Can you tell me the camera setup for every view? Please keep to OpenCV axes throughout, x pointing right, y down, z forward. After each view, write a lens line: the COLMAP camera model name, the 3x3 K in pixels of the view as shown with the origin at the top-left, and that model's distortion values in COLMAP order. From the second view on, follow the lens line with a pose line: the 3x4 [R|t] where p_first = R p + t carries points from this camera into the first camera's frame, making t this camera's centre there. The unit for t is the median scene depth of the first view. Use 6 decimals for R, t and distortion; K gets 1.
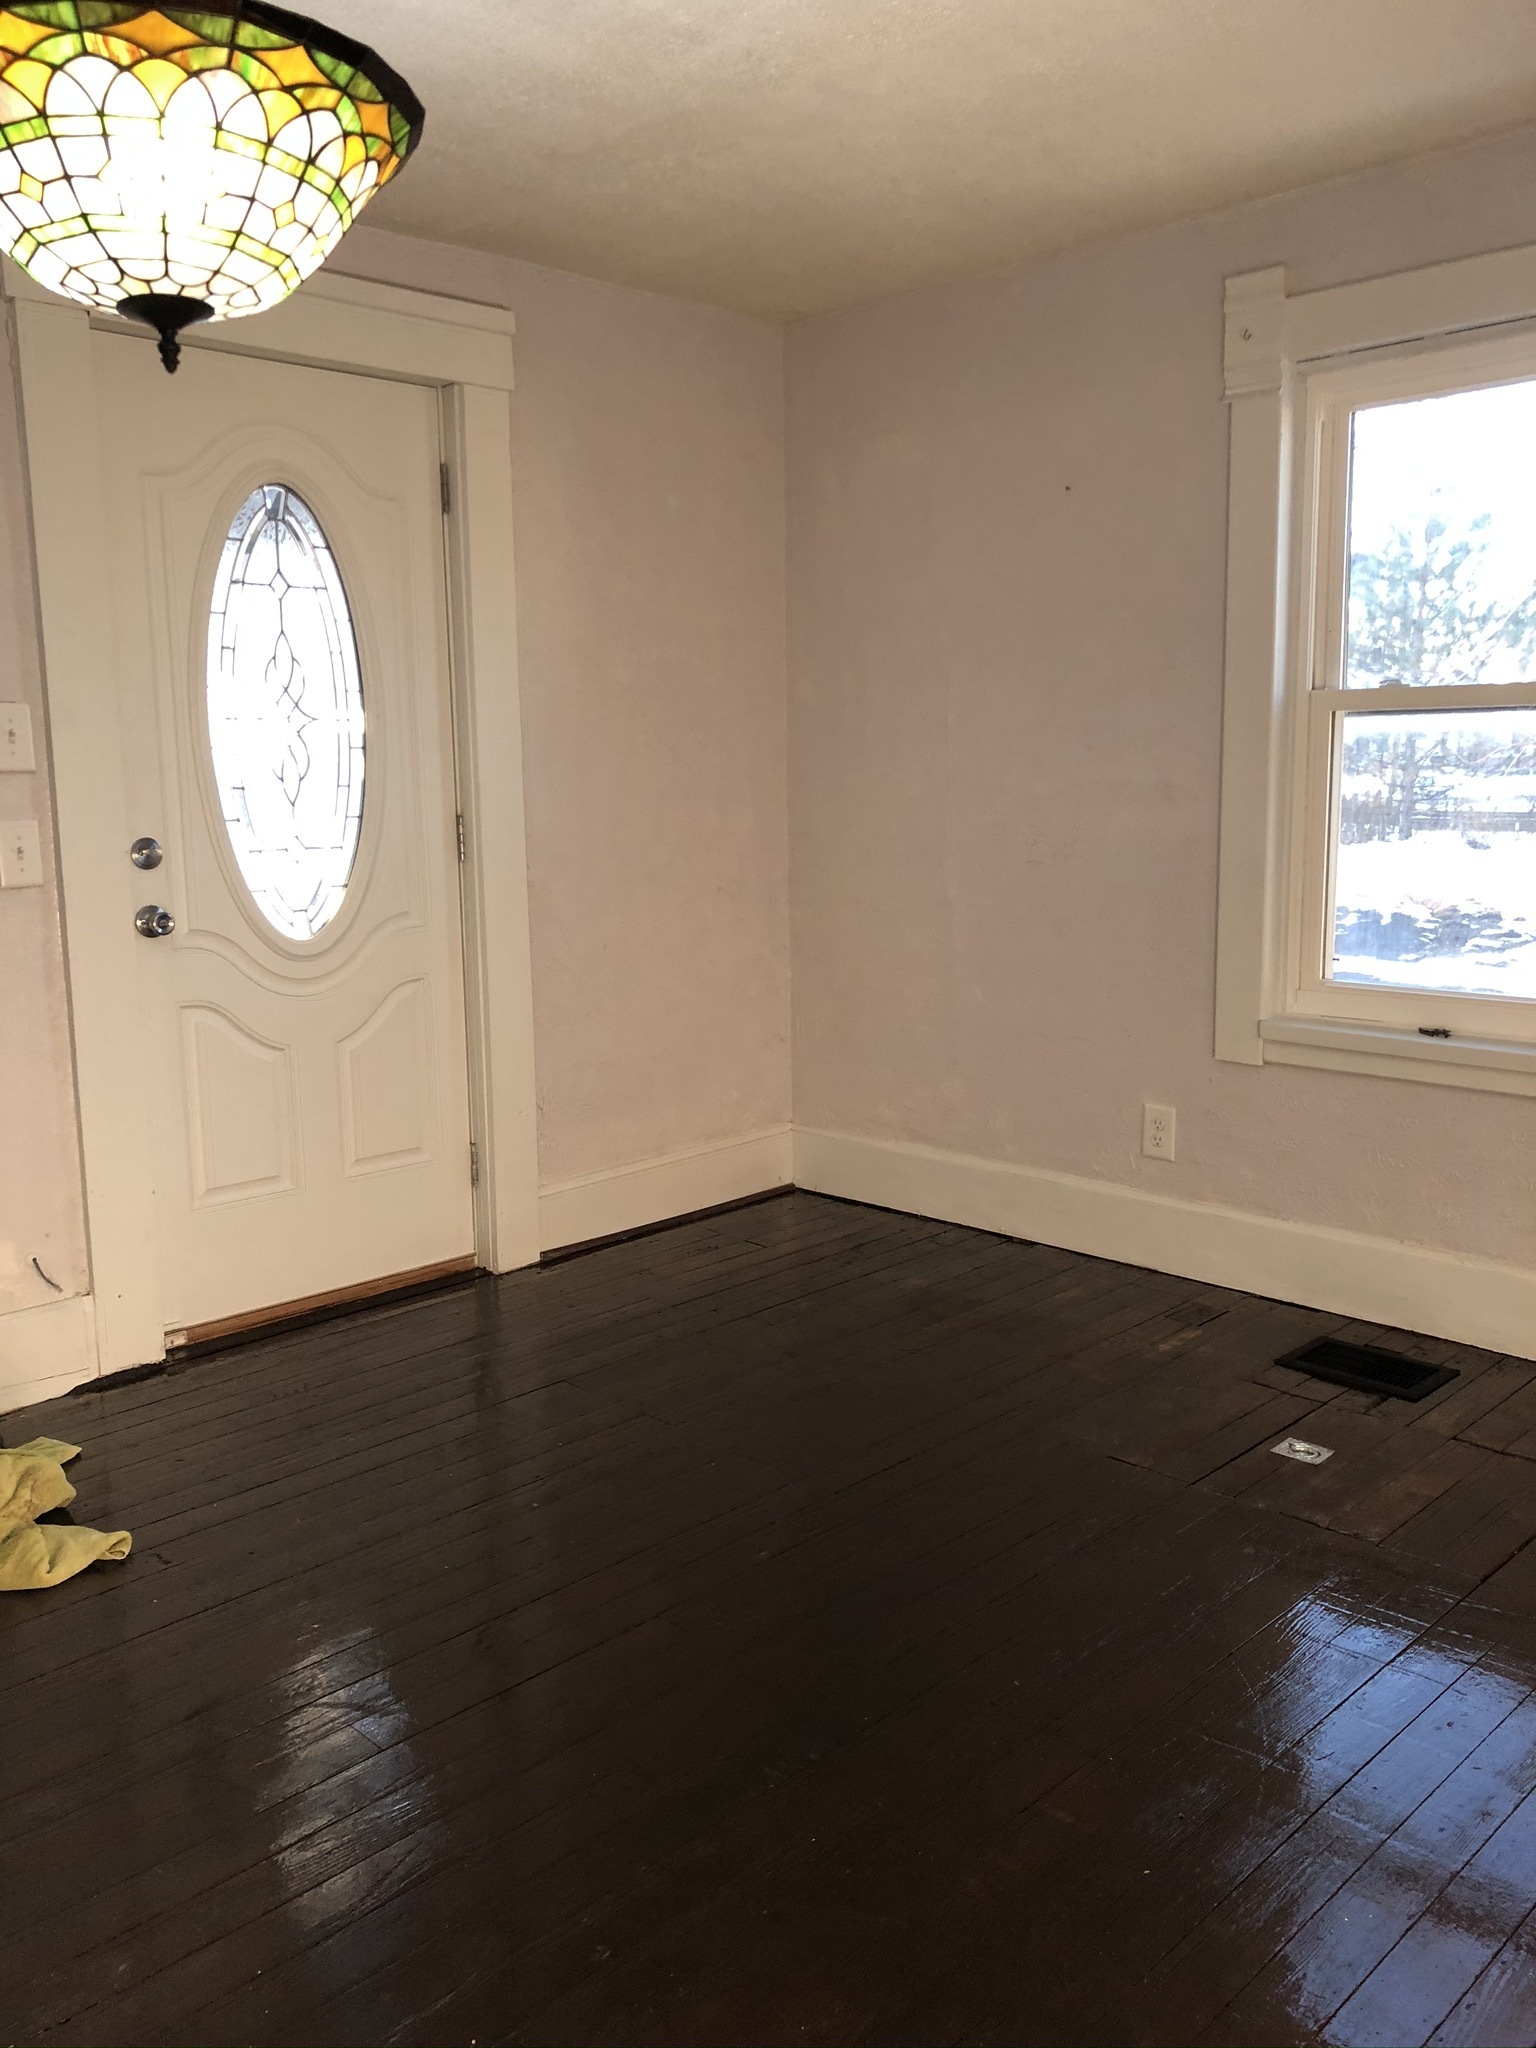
lens RADIAL K [[1691.2, 0, 768.0], [0, 1691.2, 1024.0], [0, 0, 1]] dist [0.035962, -0.000892]
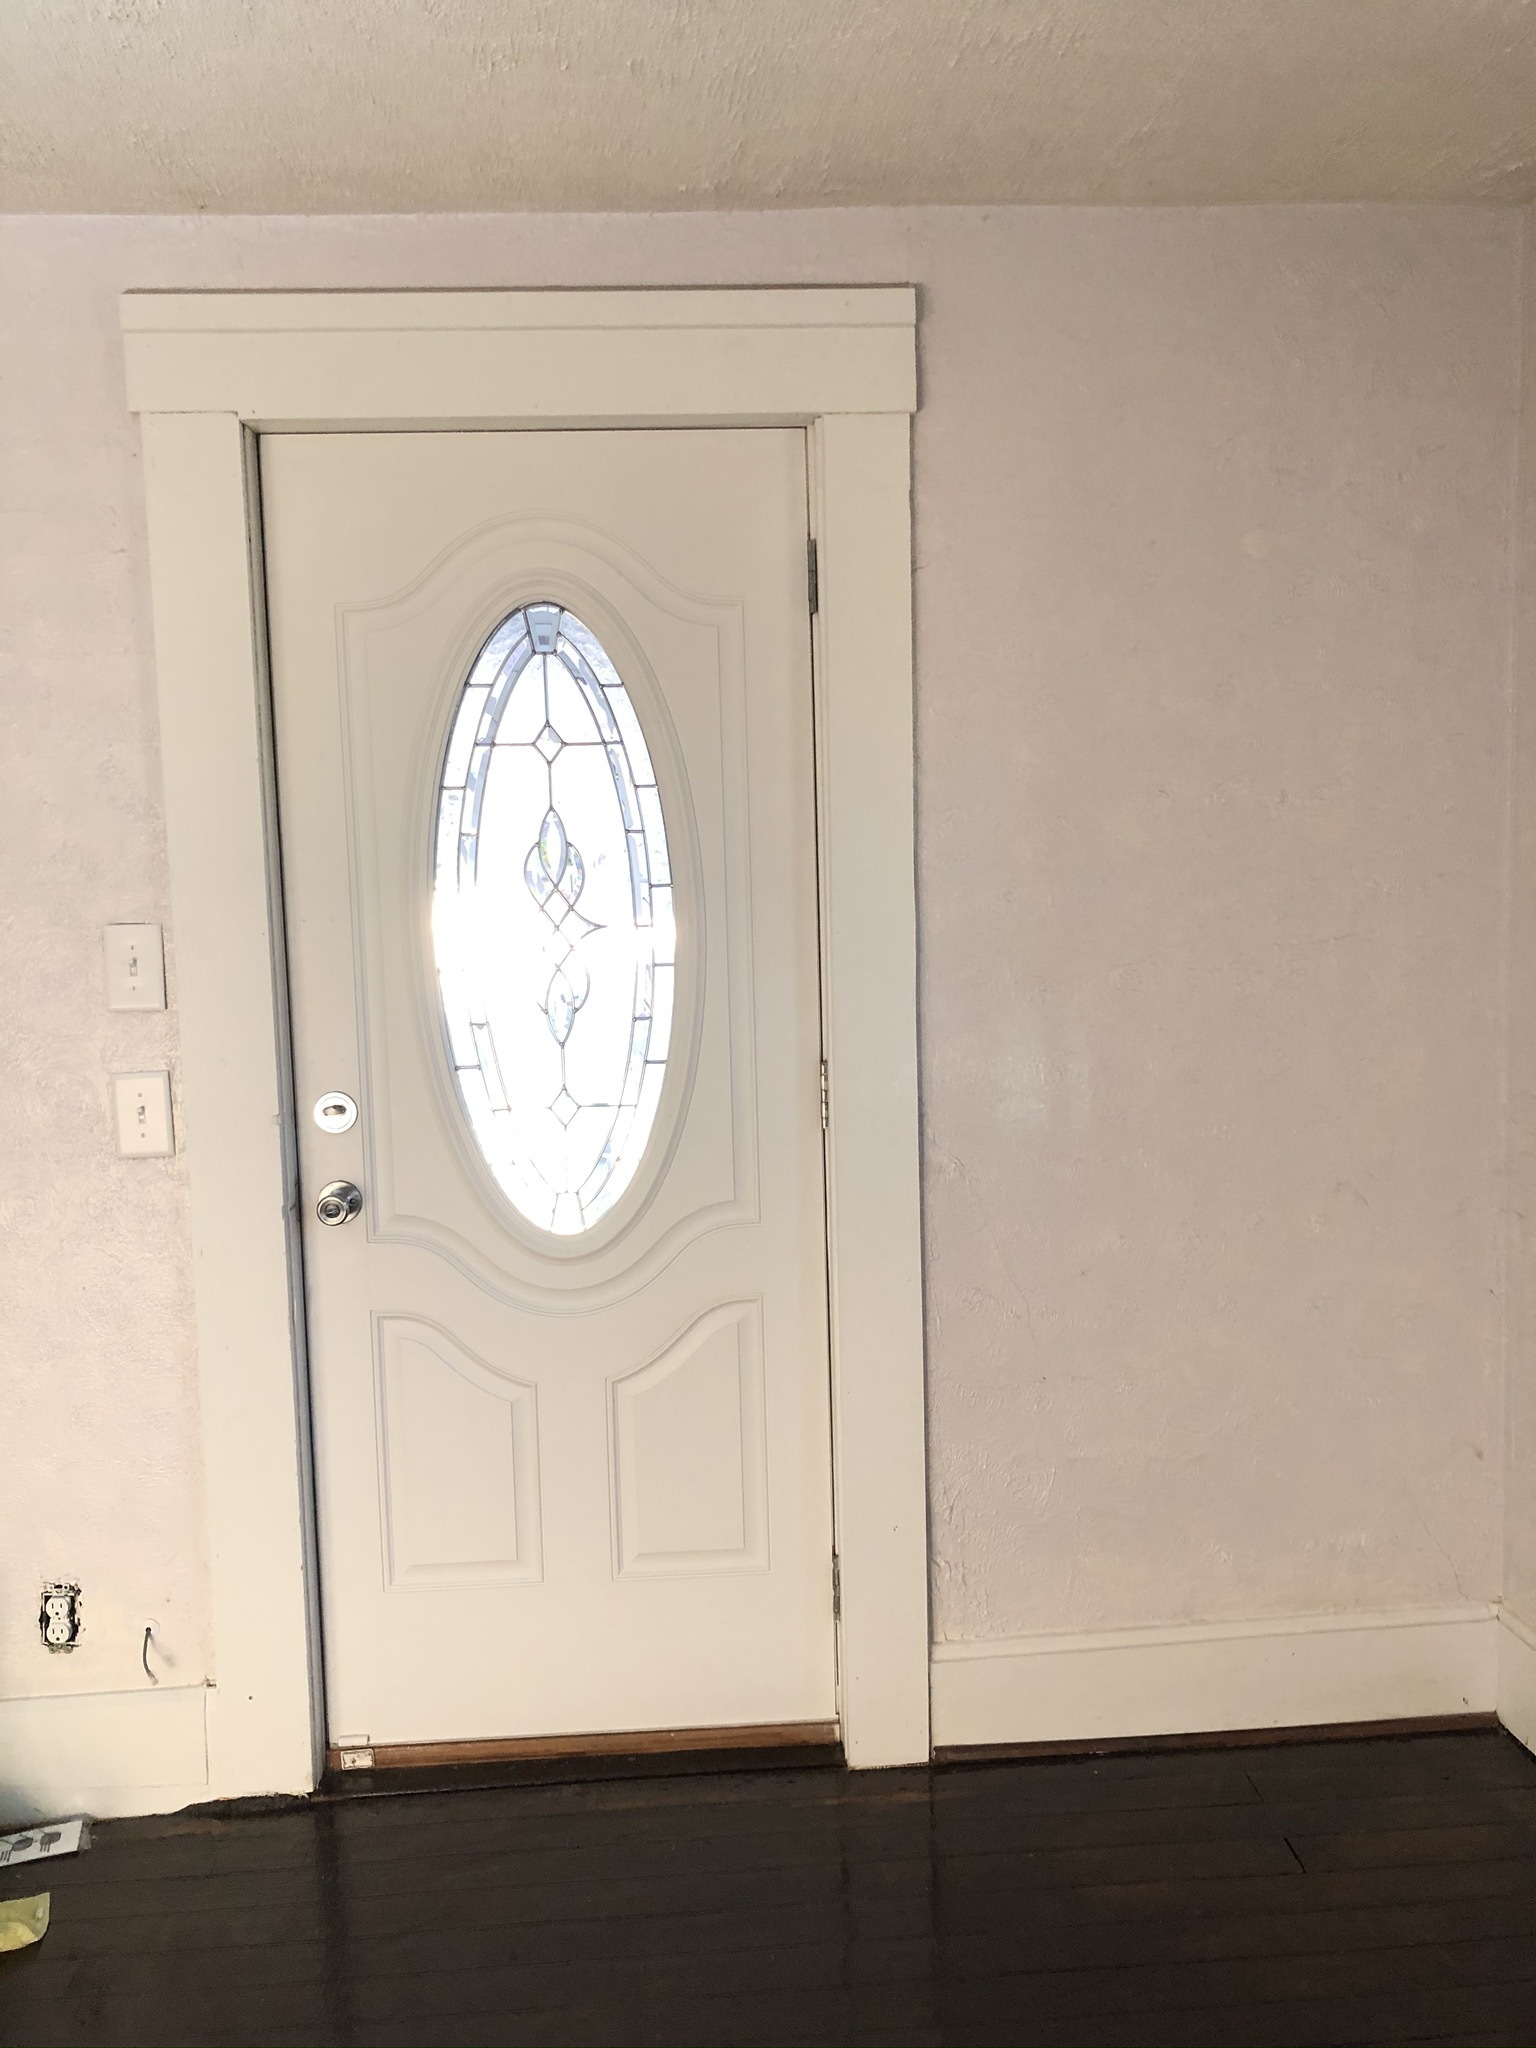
lens RADIAL K [[1691.2, 0, 768.0], [0, 1691.2, 1024.0], [0, 0, 1]] dist [0.035962, -0.000892]
pose [[0.753298, 0.062545, -0.654699, 0.243895], [-0.087632, 0.996137, -0.005666, -0.139722], [0.651815, 0.061641, 0.755869, 0.511662]]
